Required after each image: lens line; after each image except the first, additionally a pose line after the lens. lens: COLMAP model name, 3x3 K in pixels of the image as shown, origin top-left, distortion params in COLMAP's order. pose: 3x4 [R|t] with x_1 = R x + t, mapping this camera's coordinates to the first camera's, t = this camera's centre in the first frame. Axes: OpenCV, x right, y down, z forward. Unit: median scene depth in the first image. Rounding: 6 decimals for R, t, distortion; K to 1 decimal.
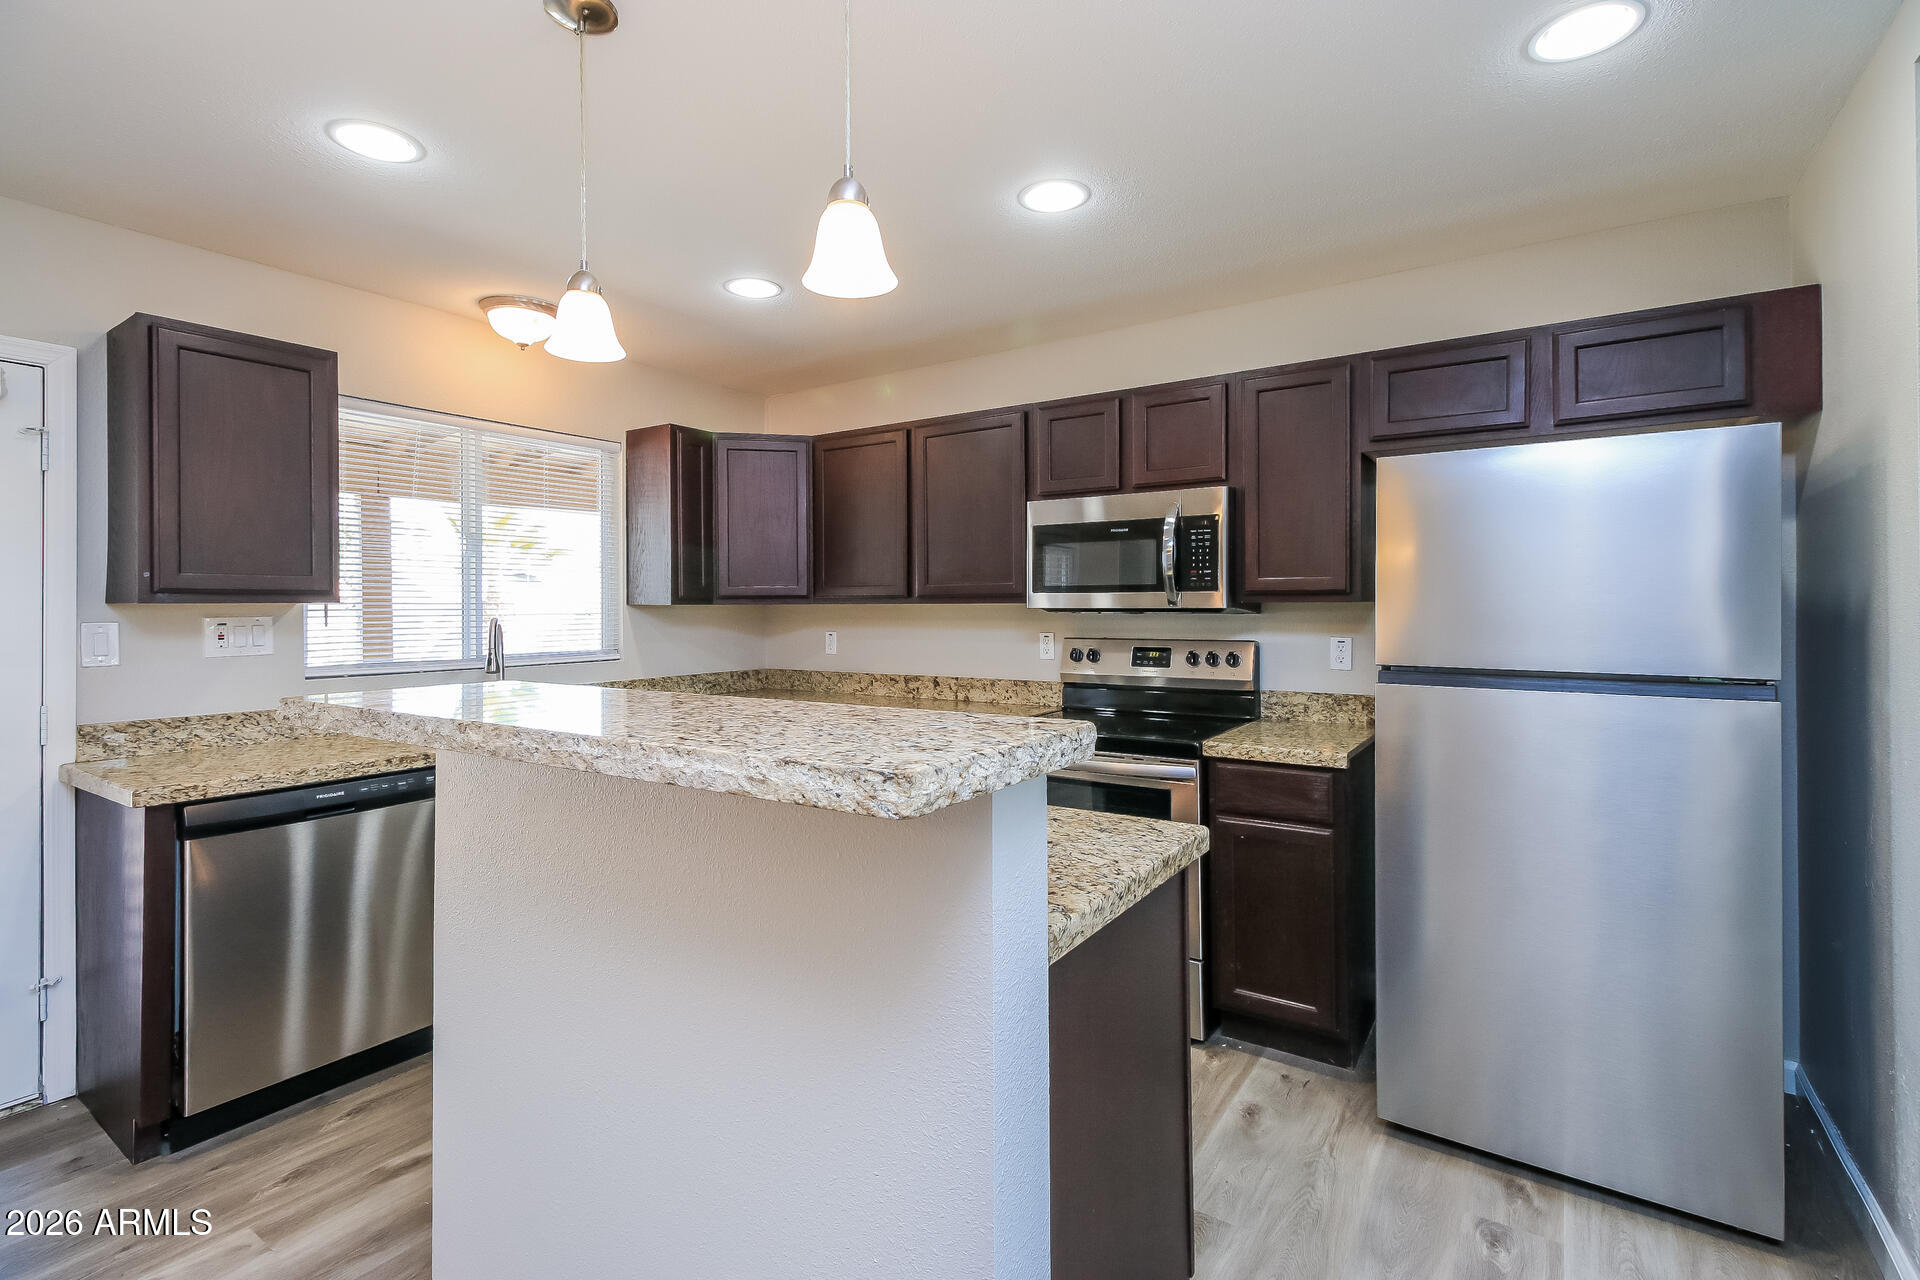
lens RADIAL K [[891.2, 0, 962.1], [0, 891.2, 600.5], [0, 0, 1]] dist [0.001447, 0.000023]
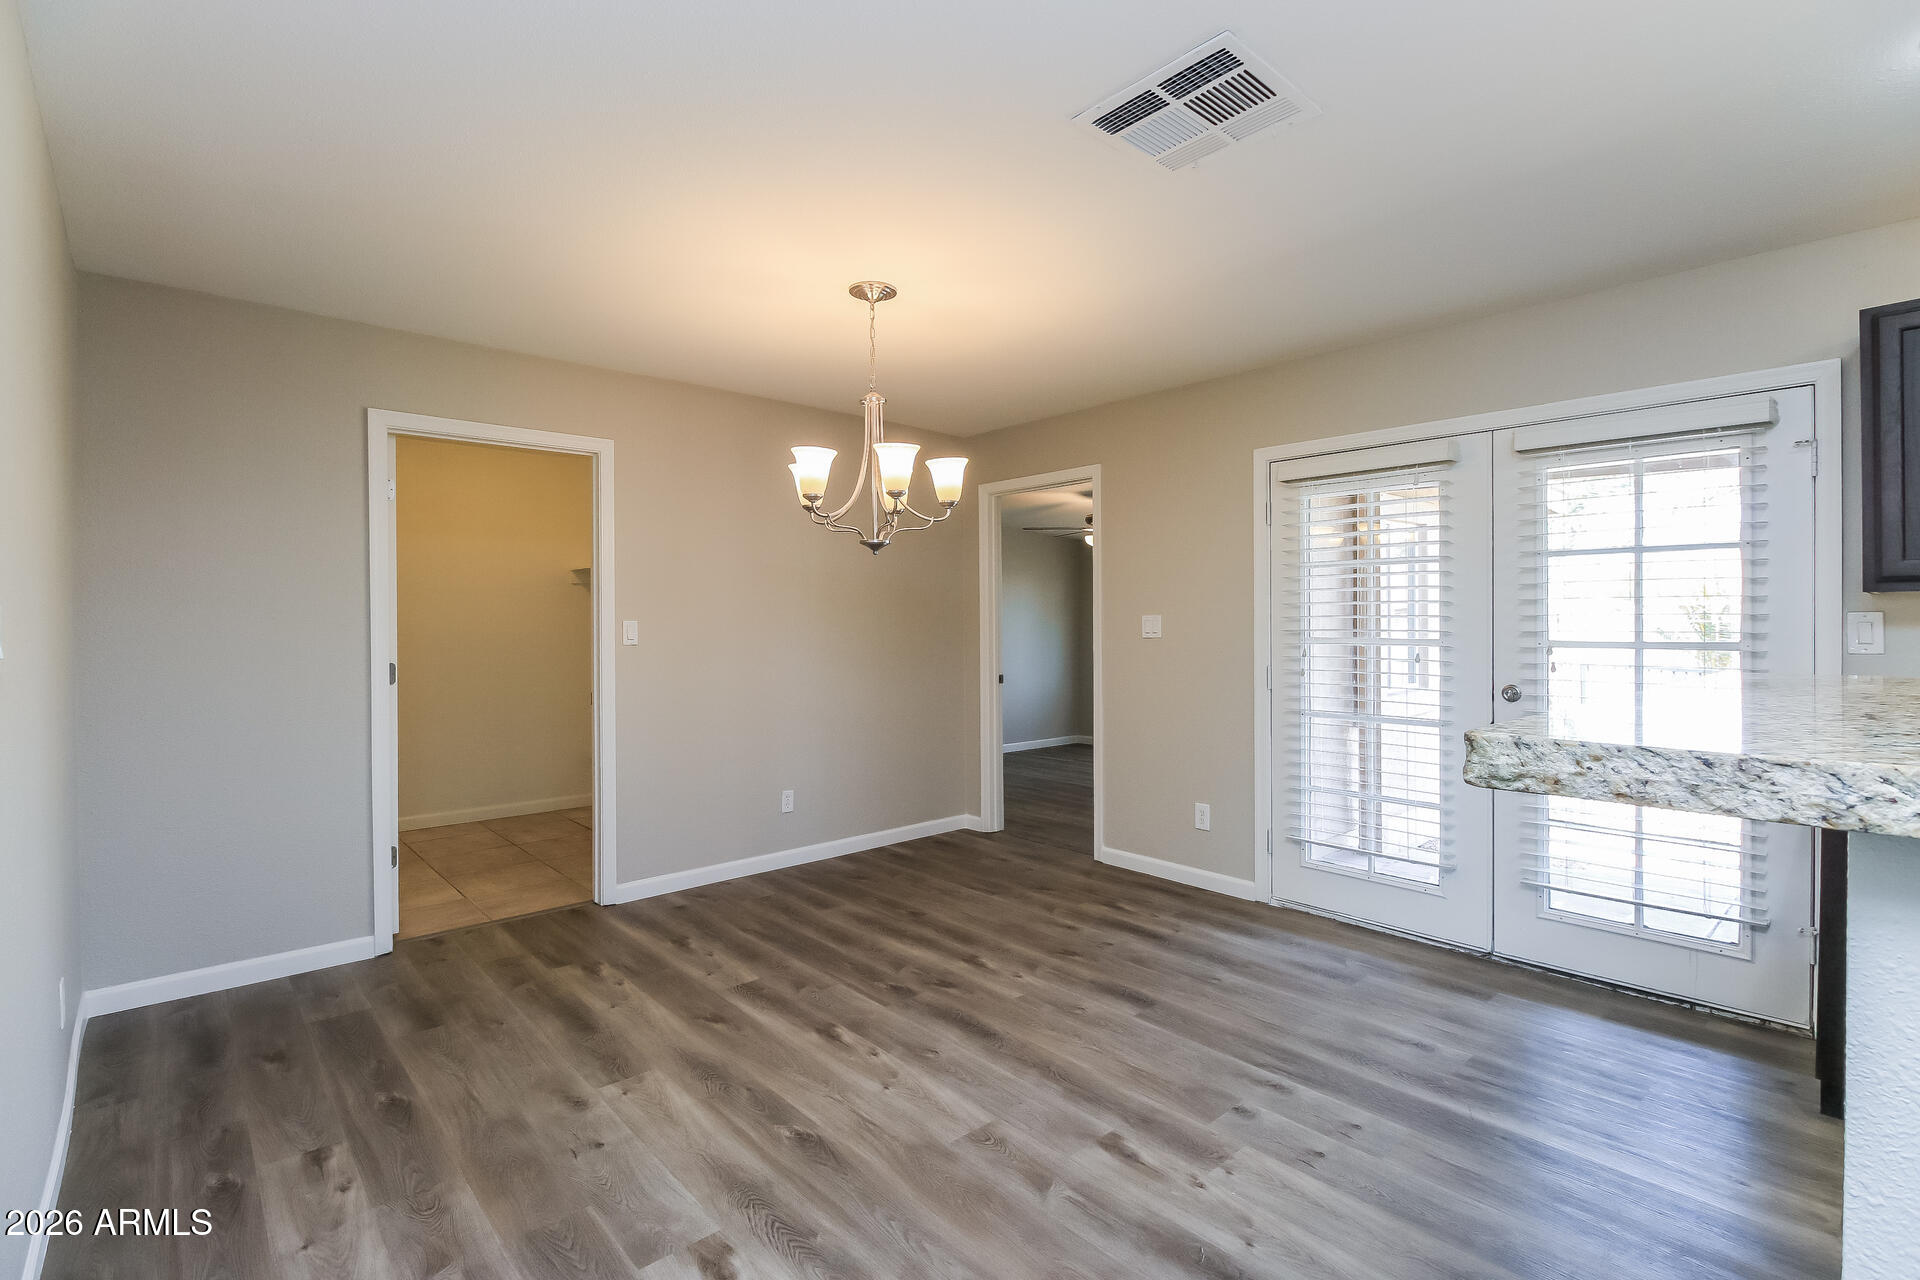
lens RADIAL K [[894.6, 0, 972.2], [0, 894.6, 629.6], [0, 0, 1]] dist [0.000489, -0.000201]
pose [[-0.235912, 0.013588, -0.971679, 0.229607], [0.011353, 0.999873, 0.011226, 0.016473], [0.971708, -0.008383, -0.236036, 0.173022]]
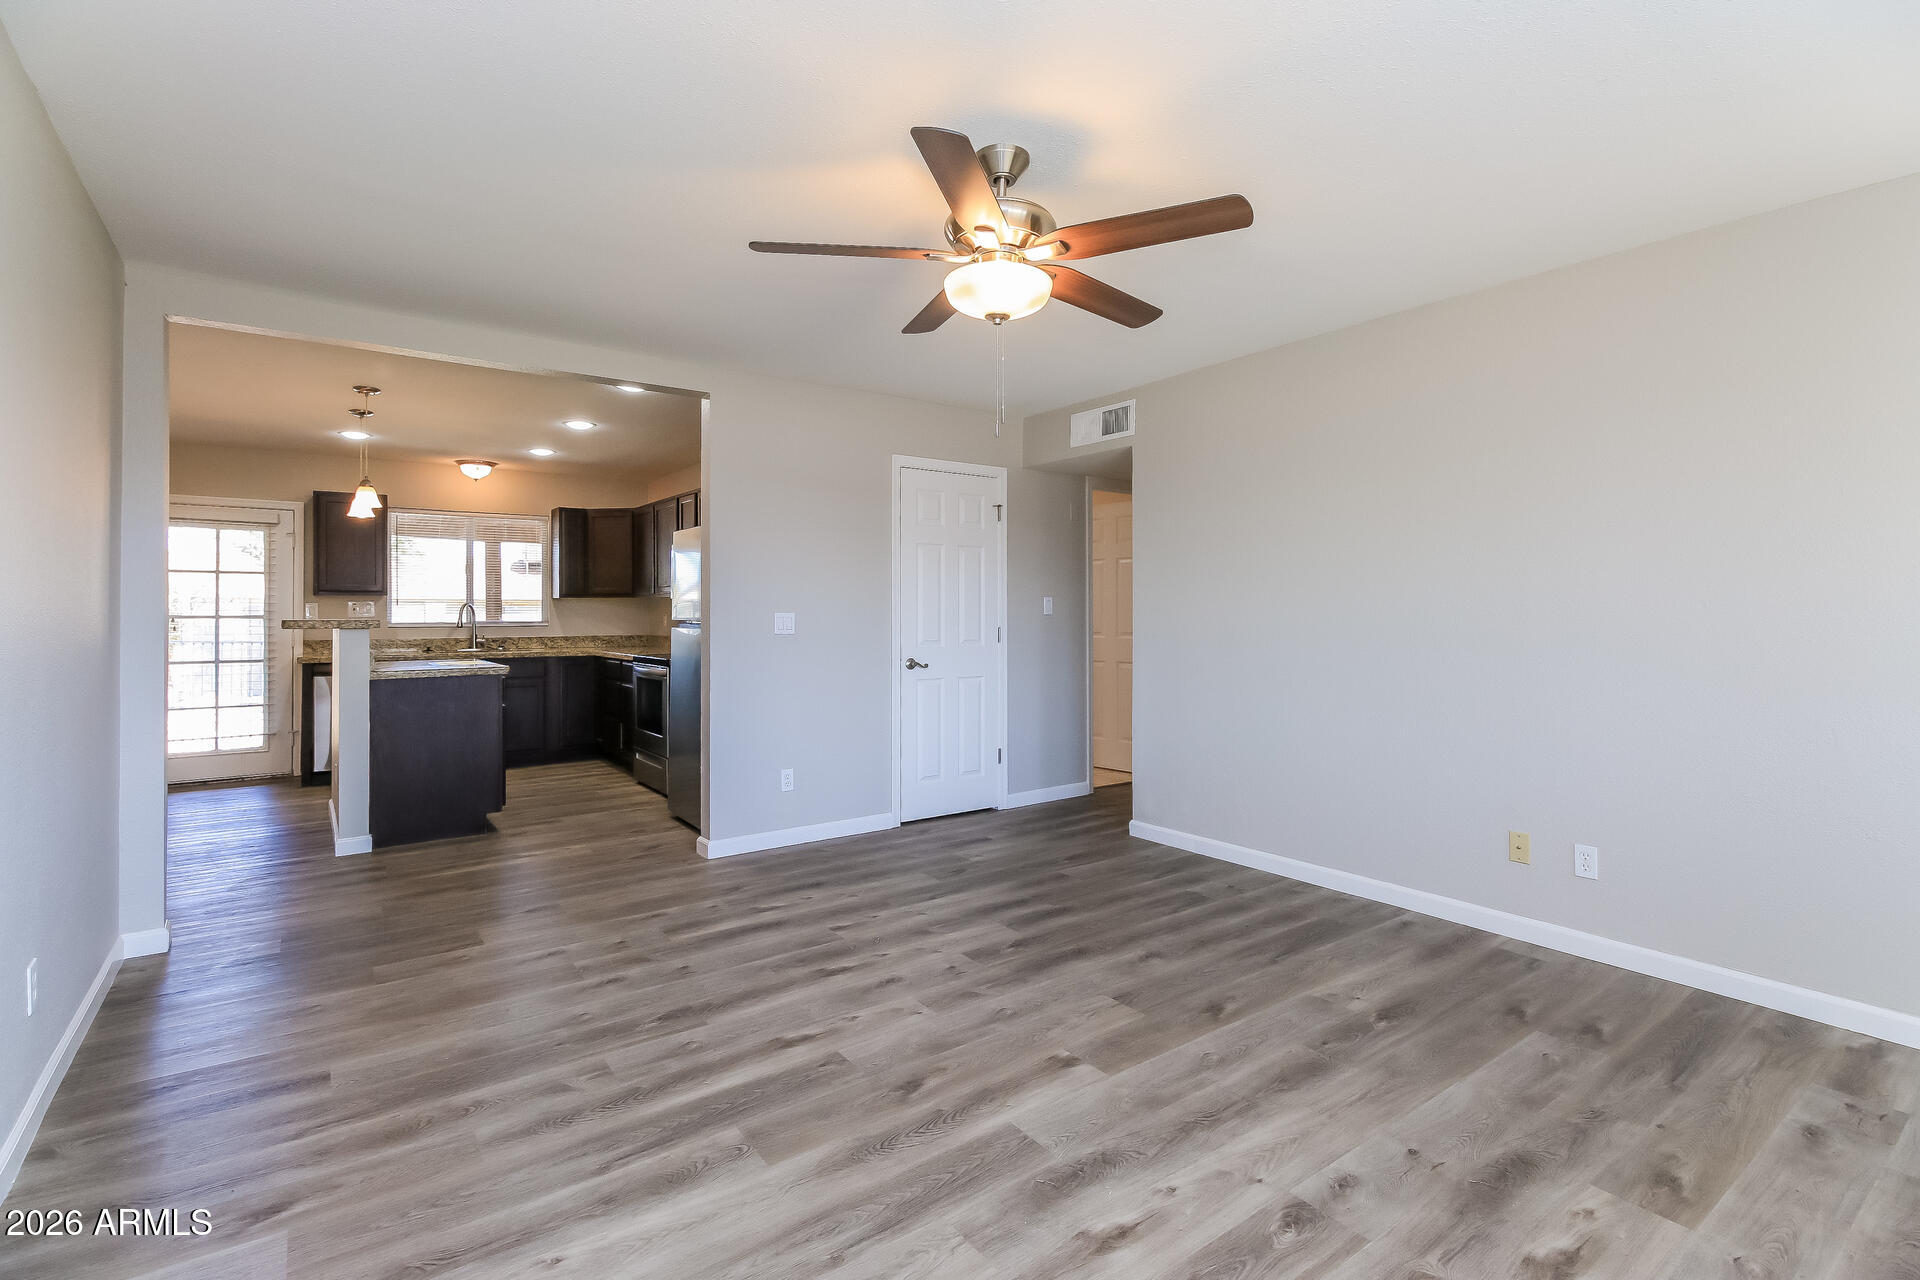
lens RADIAL K [[922.7, 0, 955.4], [0, 922.7, 596.1], [0, 0, 1]] dist [0.000468, -0.000129]
pose [[0.943138, -0.003676, -0.332382, 1.363025], [0.000288, 0.999948, -0.010242, 0.025845], [0.332403, 0.009564, 0.943089, -0.745926]]
